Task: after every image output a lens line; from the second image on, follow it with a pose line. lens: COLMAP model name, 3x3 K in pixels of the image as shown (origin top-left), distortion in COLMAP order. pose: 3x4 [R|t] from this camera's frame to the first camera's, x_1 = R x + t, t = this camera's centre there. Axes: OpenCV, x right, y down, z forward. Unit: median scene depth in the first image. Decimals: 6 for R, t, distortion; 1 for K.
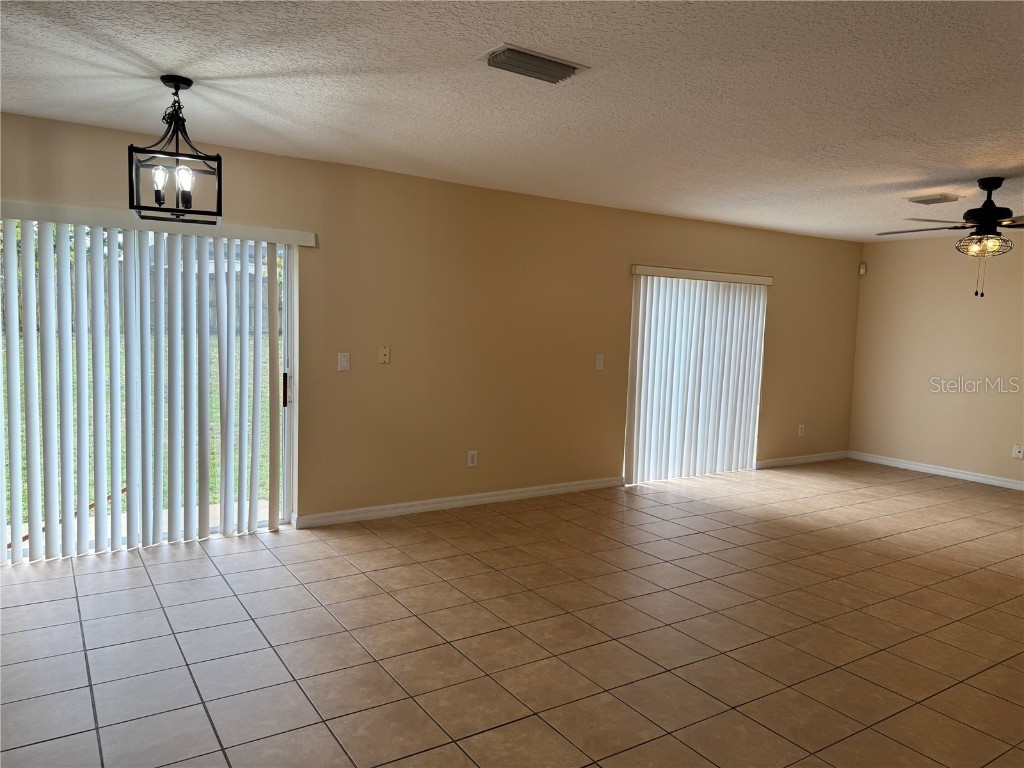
lens RADIAL K [[723.4, 0, 514.8], [0, 723.4, 385.7], [0, 0, 1]] dist [0.078545, -0.098458]
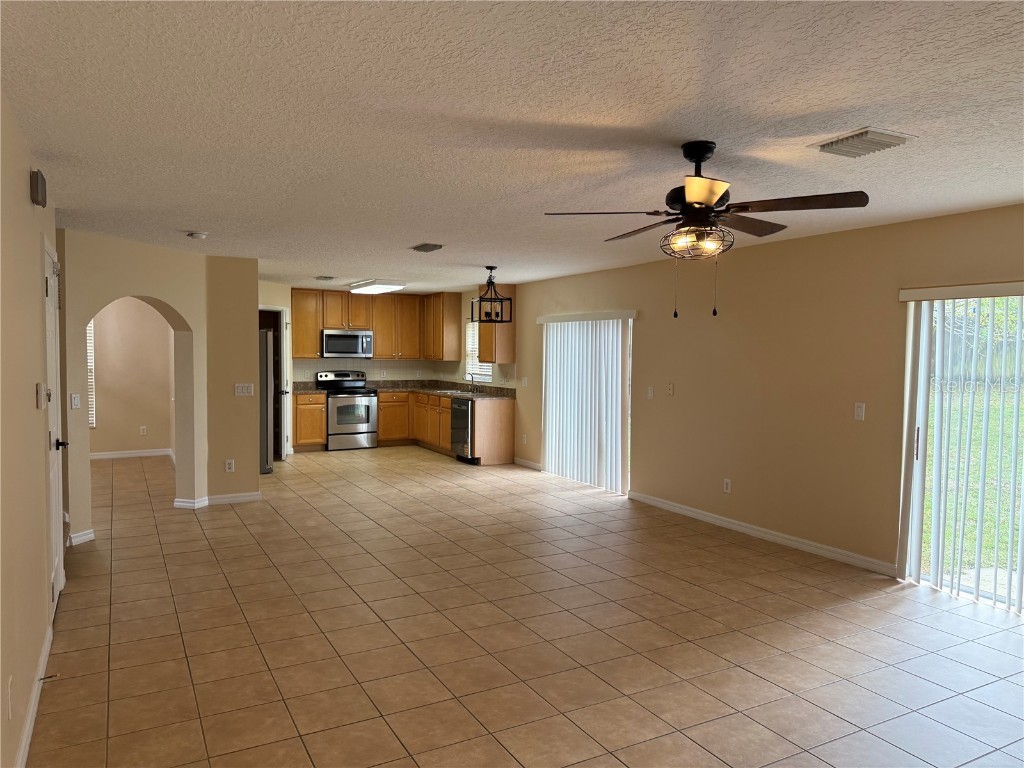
lens RADIAL K [[723.4, 0, 508.9], [0, 723.4, 380.1], [0, 0, 1]] dist [0.078545, -0.098458]
pose [[-0.092457, 0.006479, -0.995696, 1.479552], [-0.100525, 0.994809, 0.015808, -0.062070], [0.990629, 0.101554, -0.091325, 1.005662]]
